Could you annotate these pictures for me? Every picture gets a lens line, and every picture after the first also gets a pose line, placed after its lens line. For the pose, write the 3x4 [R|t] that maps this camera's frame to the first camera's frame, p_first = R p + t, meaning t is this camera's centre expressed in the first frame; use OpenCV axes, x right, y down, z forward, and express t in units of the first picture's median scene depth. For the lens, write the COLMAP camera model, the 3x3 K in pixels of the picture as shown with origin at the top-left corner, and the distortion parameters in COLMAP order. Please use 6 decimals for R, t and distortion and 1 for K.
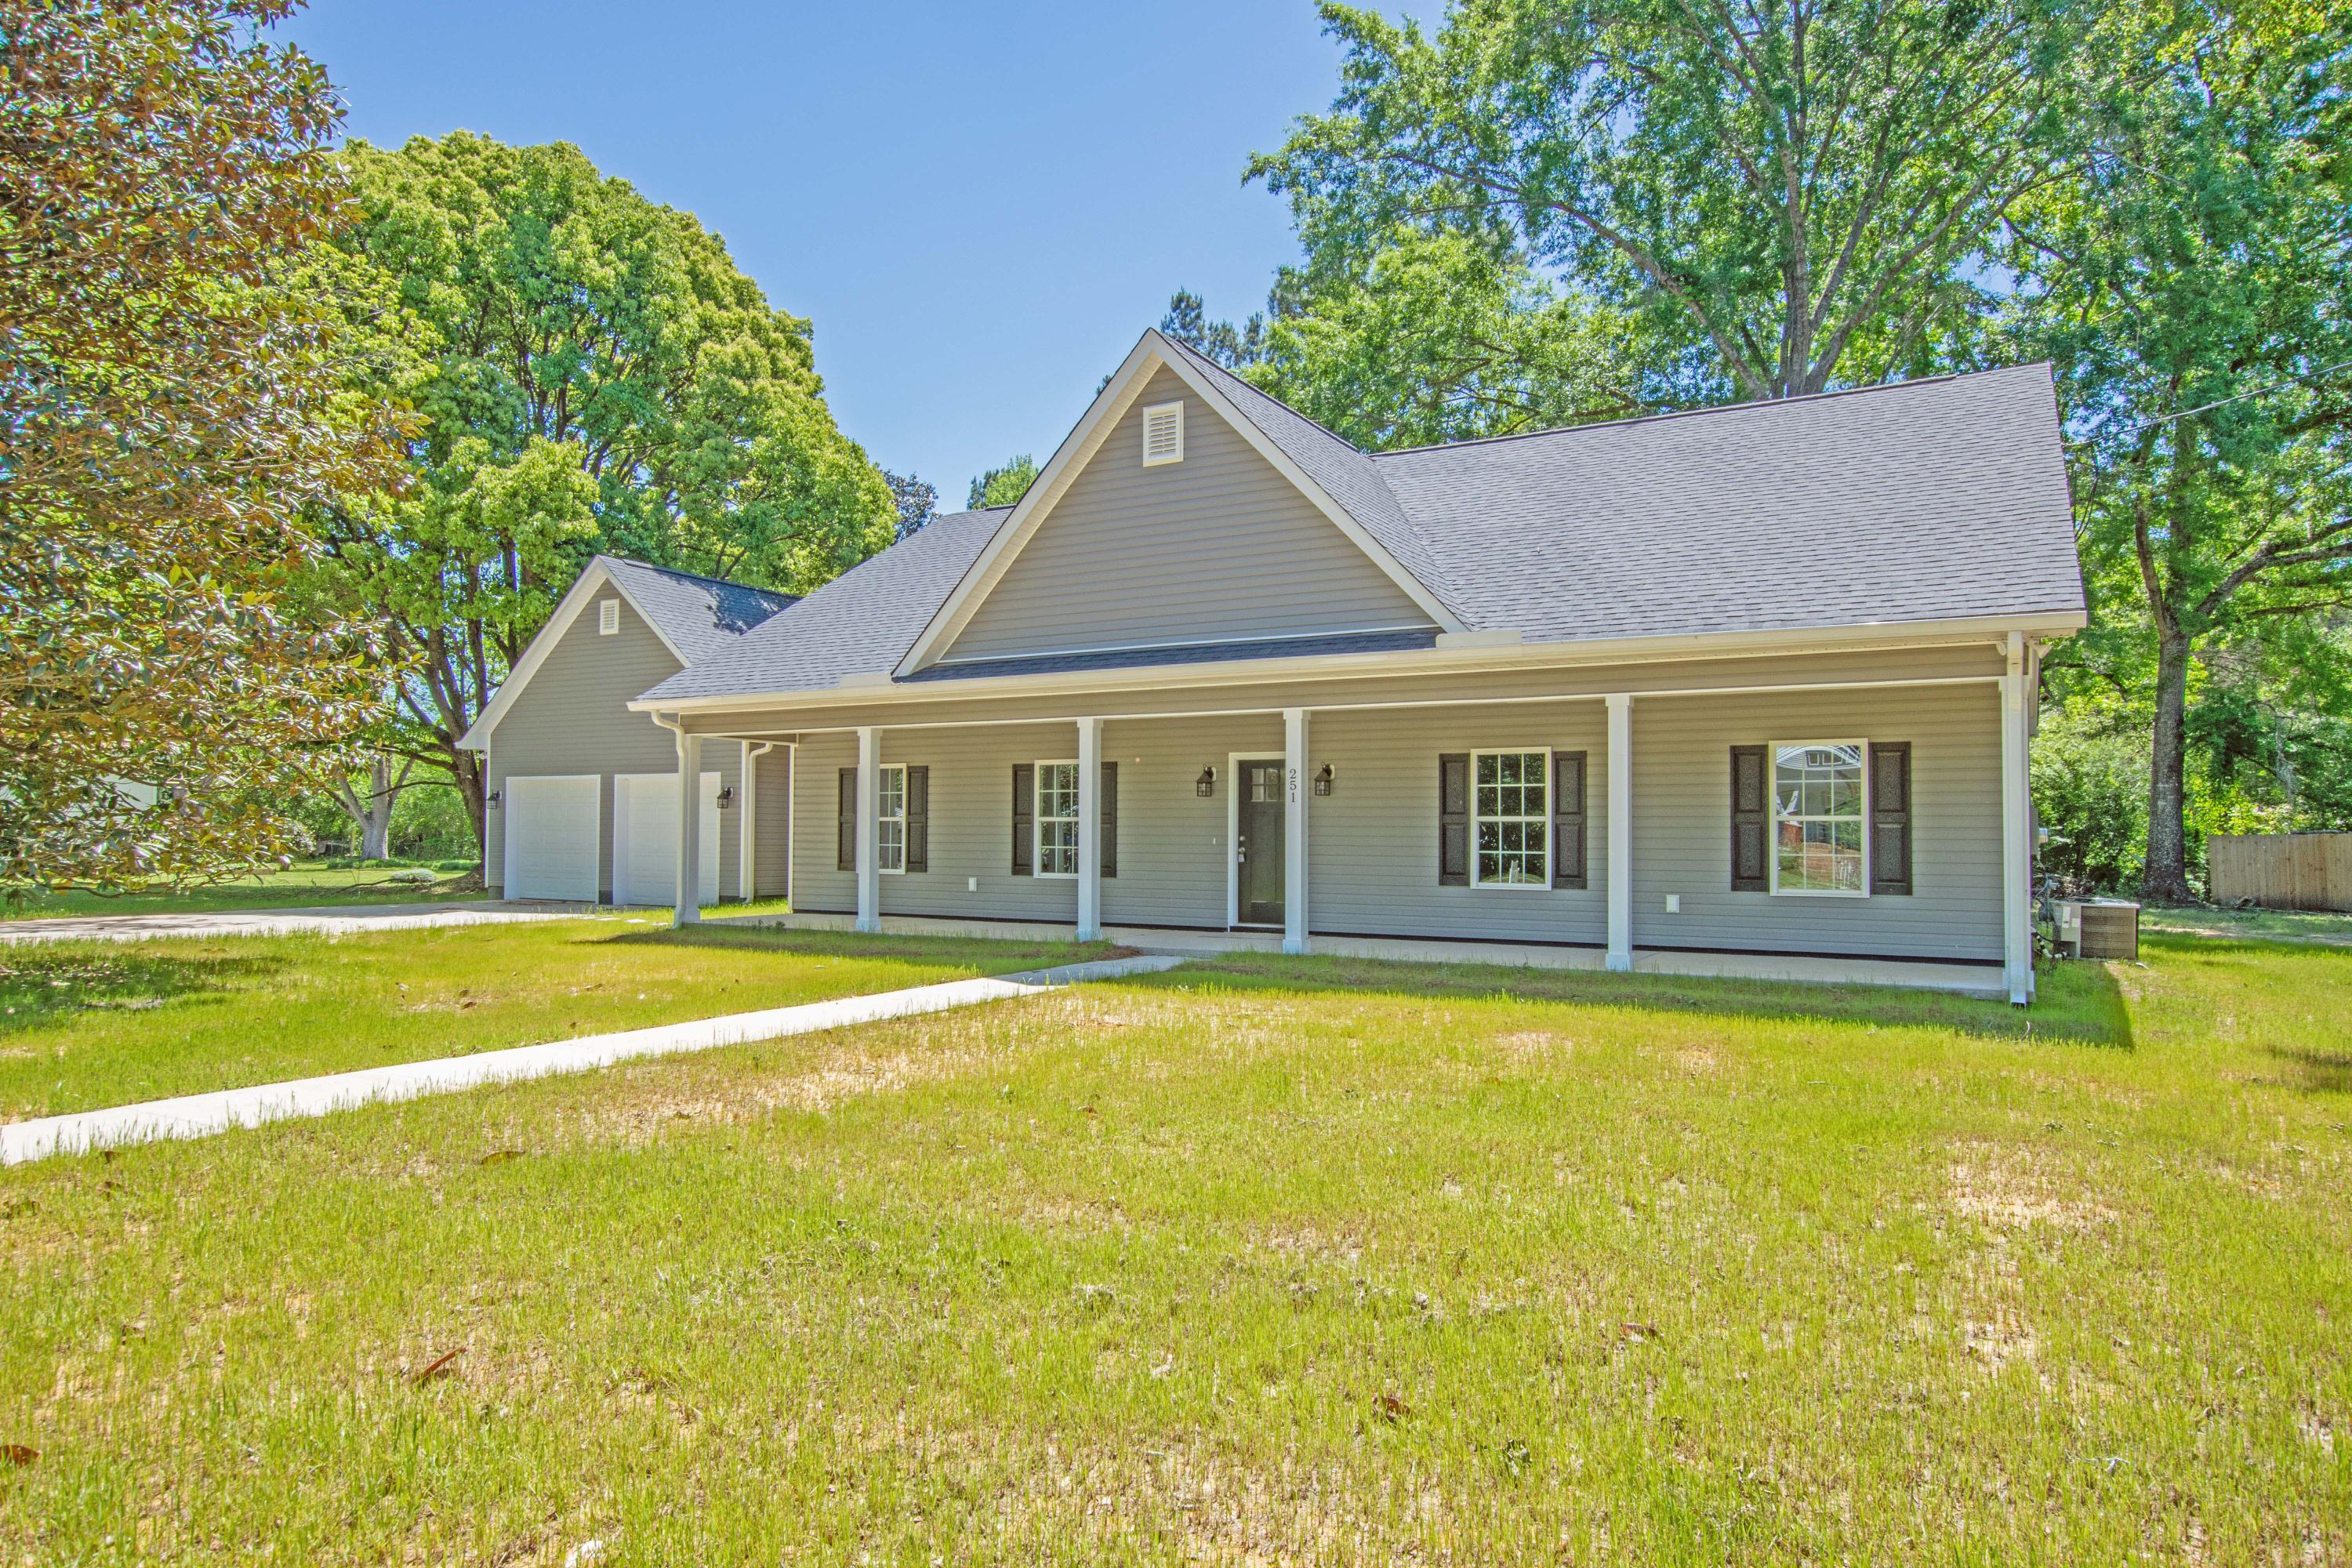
lens RADIAL K [[1415.7, 0, 1159.8], [0, 1415.7, 806.5], [0, 0, 1]] dist [-0.024001, 0.000359]
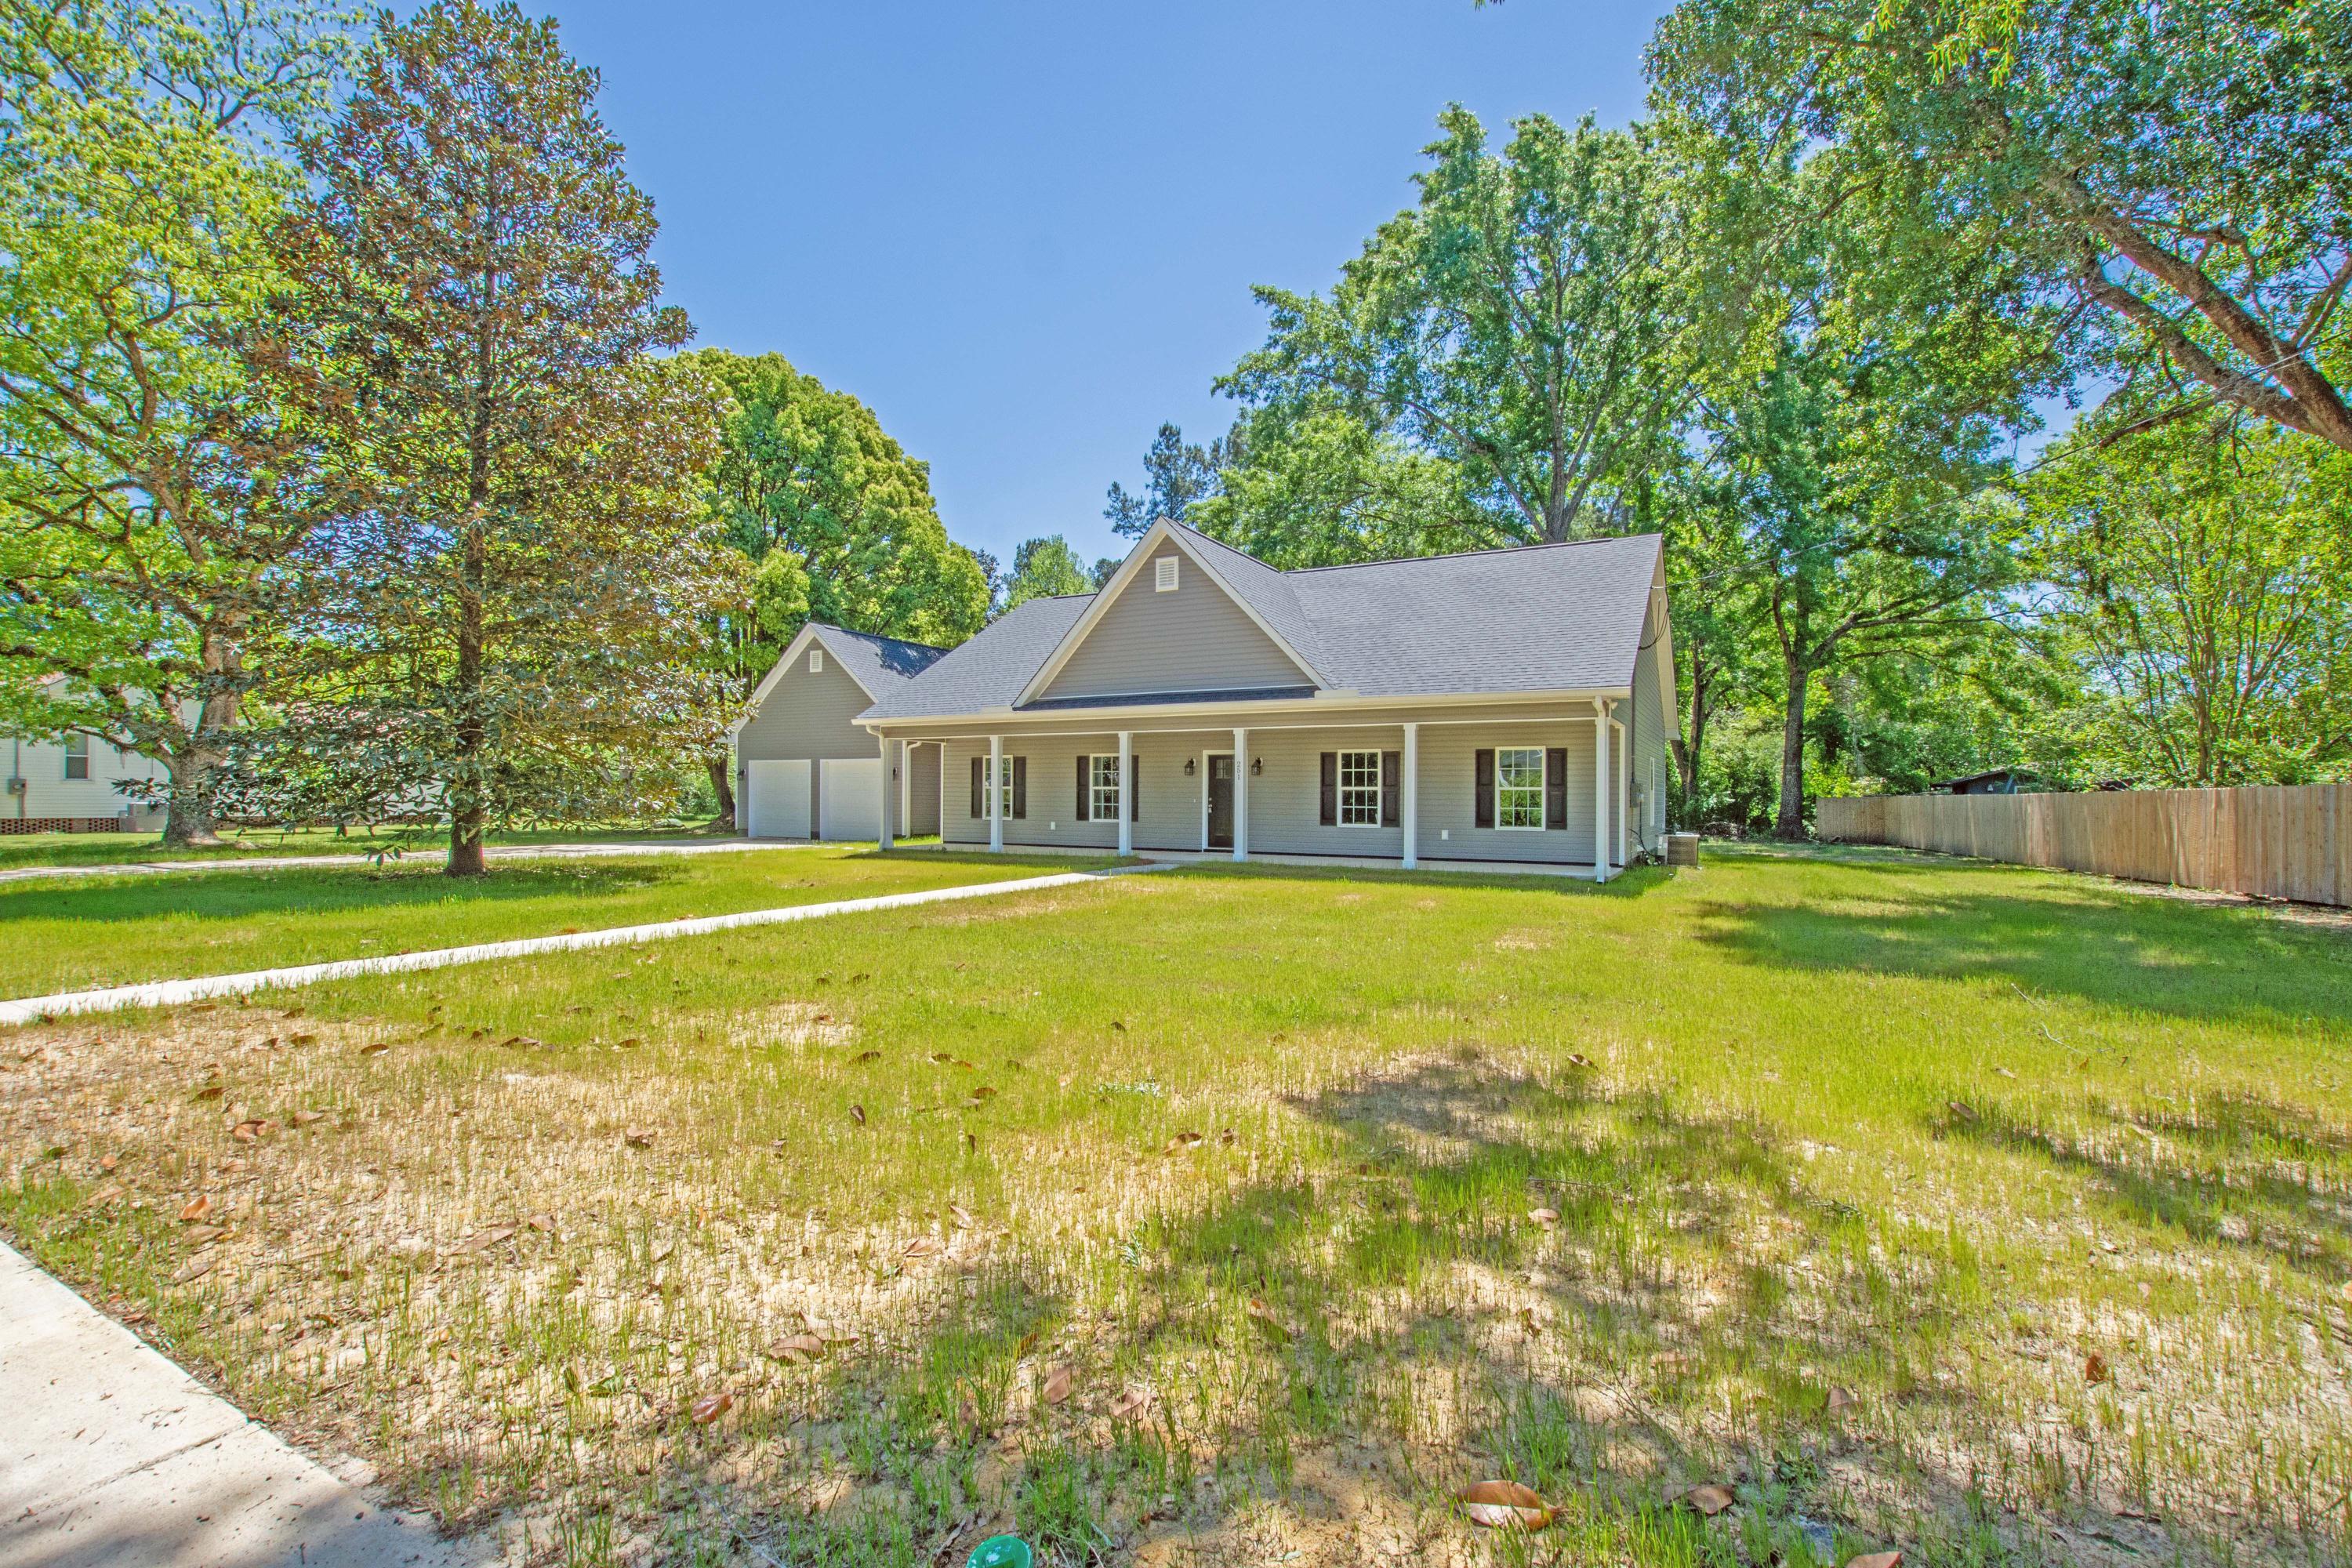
lens RADIAL K [[1048.3, 0, 1185.7], [0, 1048.3, 790.9], [0, 0, 1]] dist [-0.027846, -0.000397]
pose [[0.999257, 0.000786, 0.038536, -0.016085], [-0.001359, 0.999889, 0.014847, -0.005034], [-0.038520, -0.014888, 0.999147, -0.212042]]
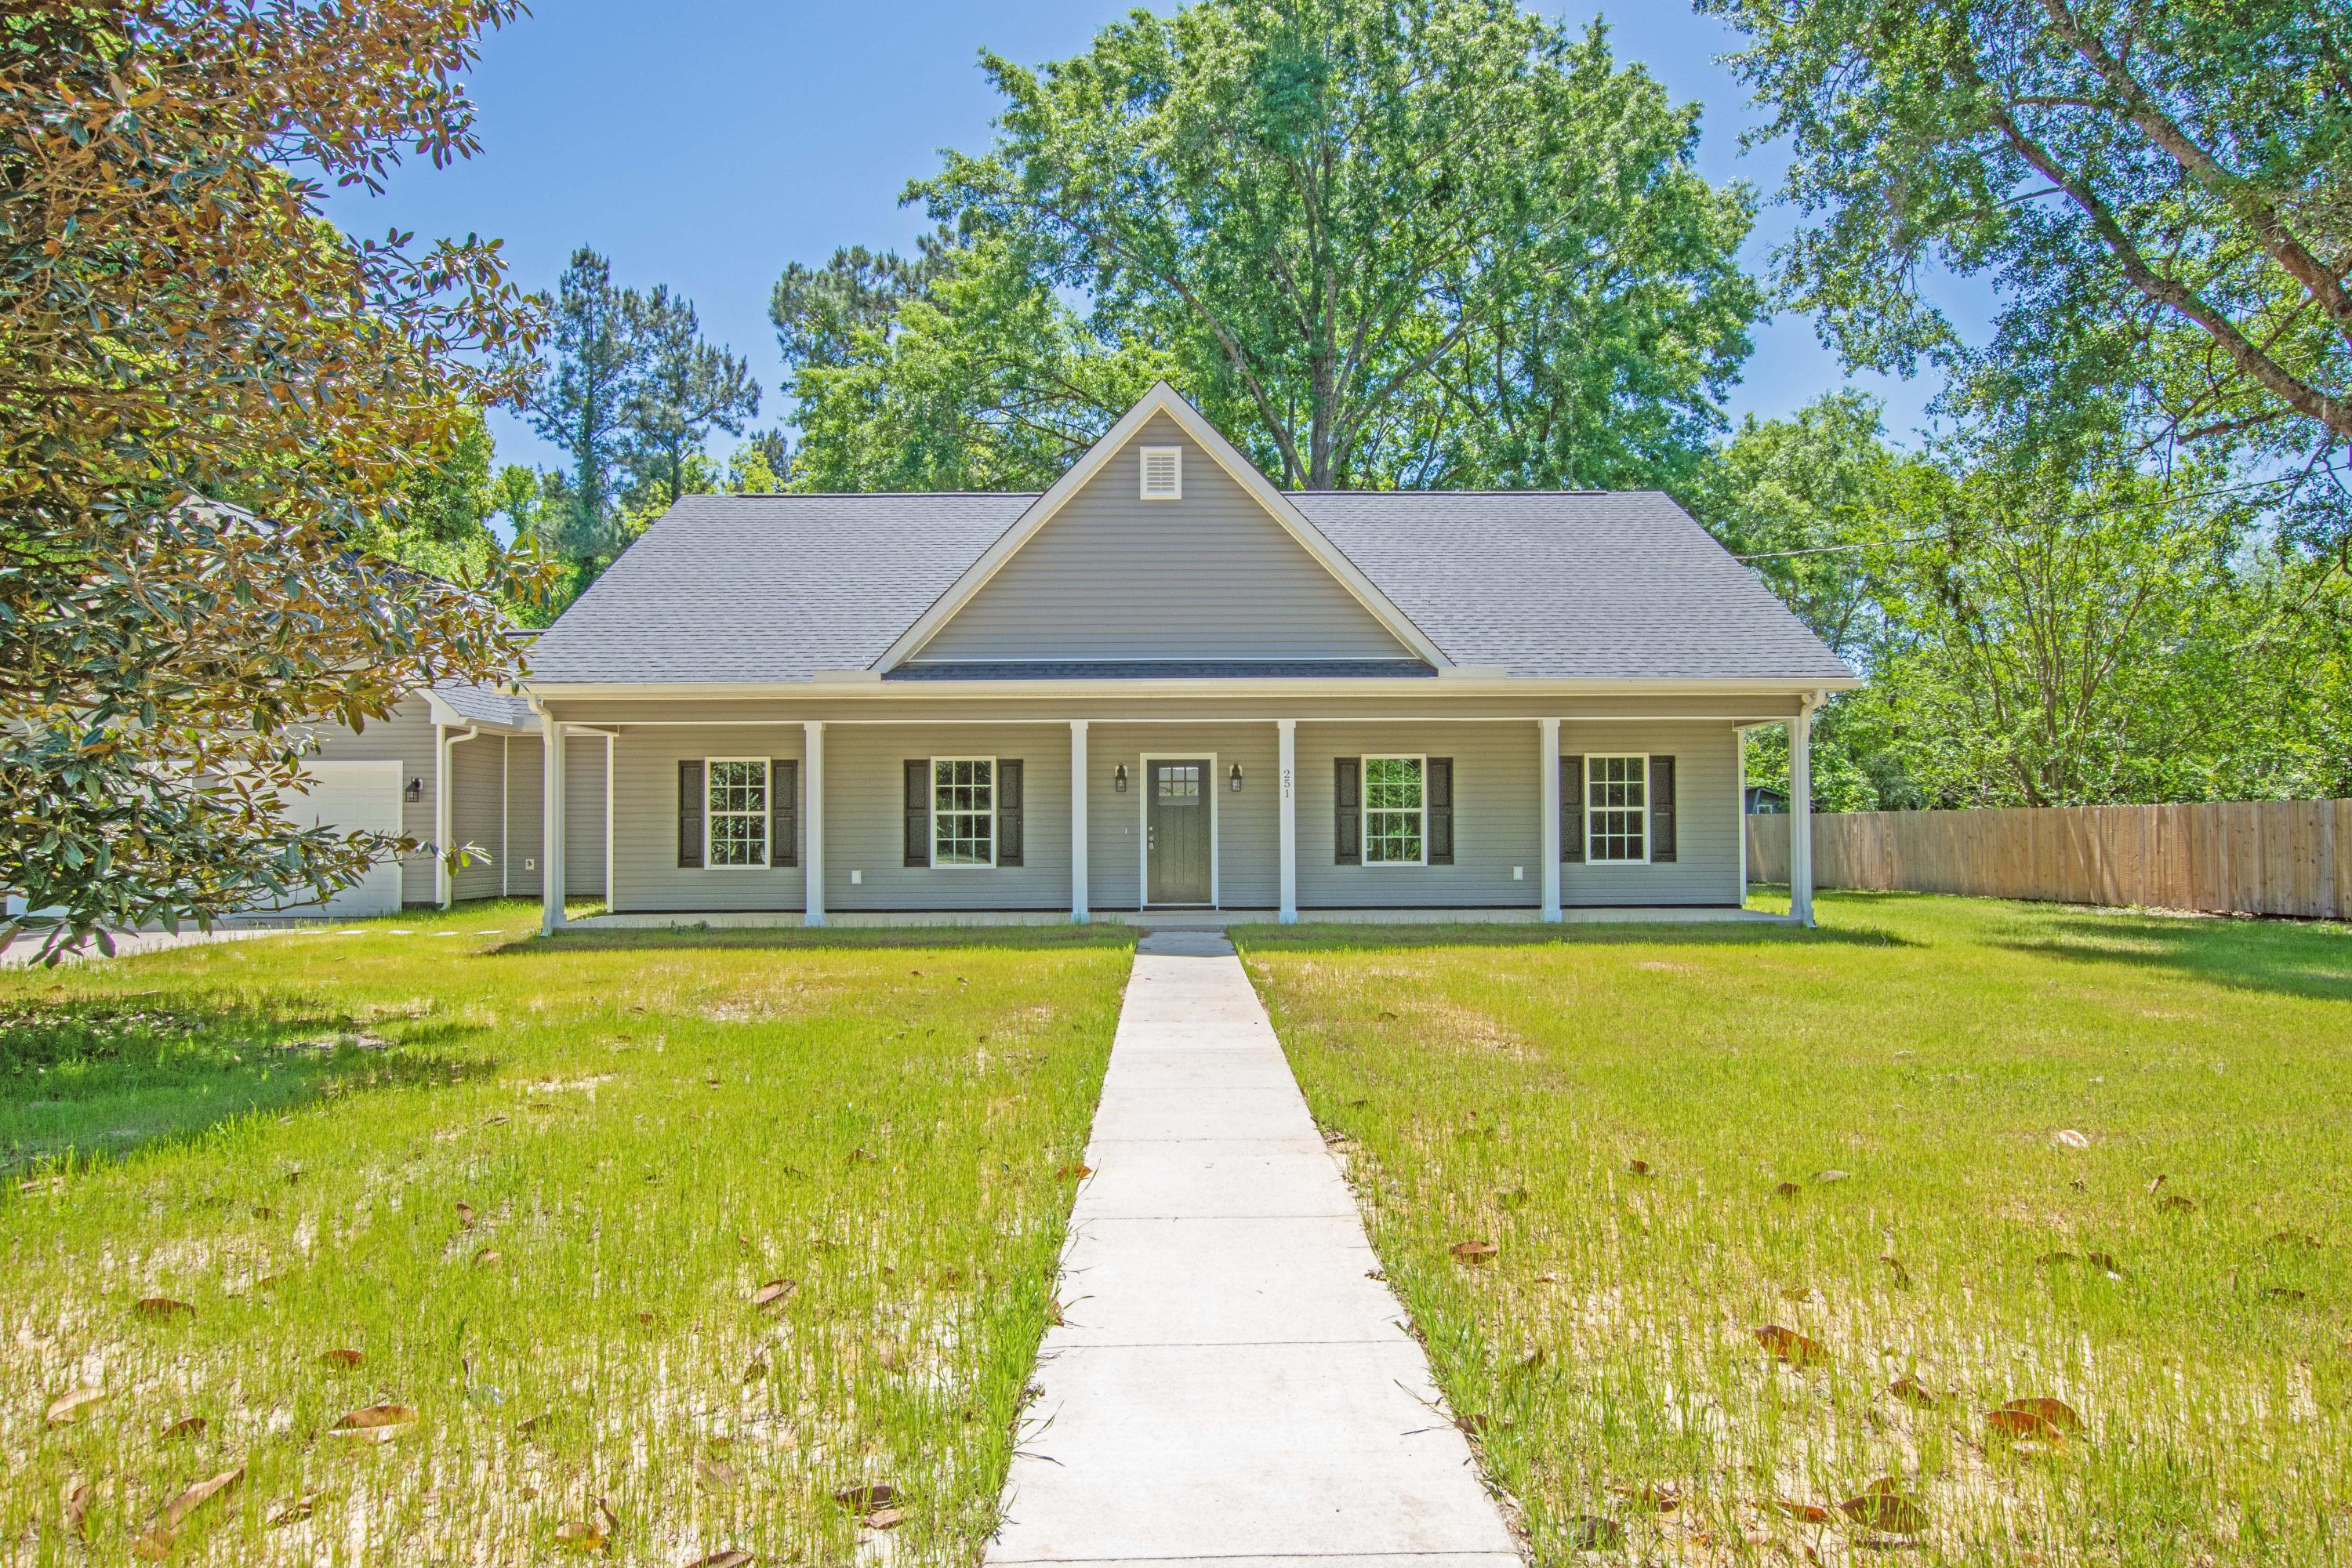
lens RADIAL K [[1415.7, 0, 1167.4], [0, 1415.7, 770.0], [0, 0, 1]] dist [-0.024001, 0.000359]
pose [[0.849583, 0.010717, 0.527345, -0.374276], [-0.000691, 0.999815, -0.019206, -0.001909], [-0.527454, 0.015953, 0.849434, 0.022323]]
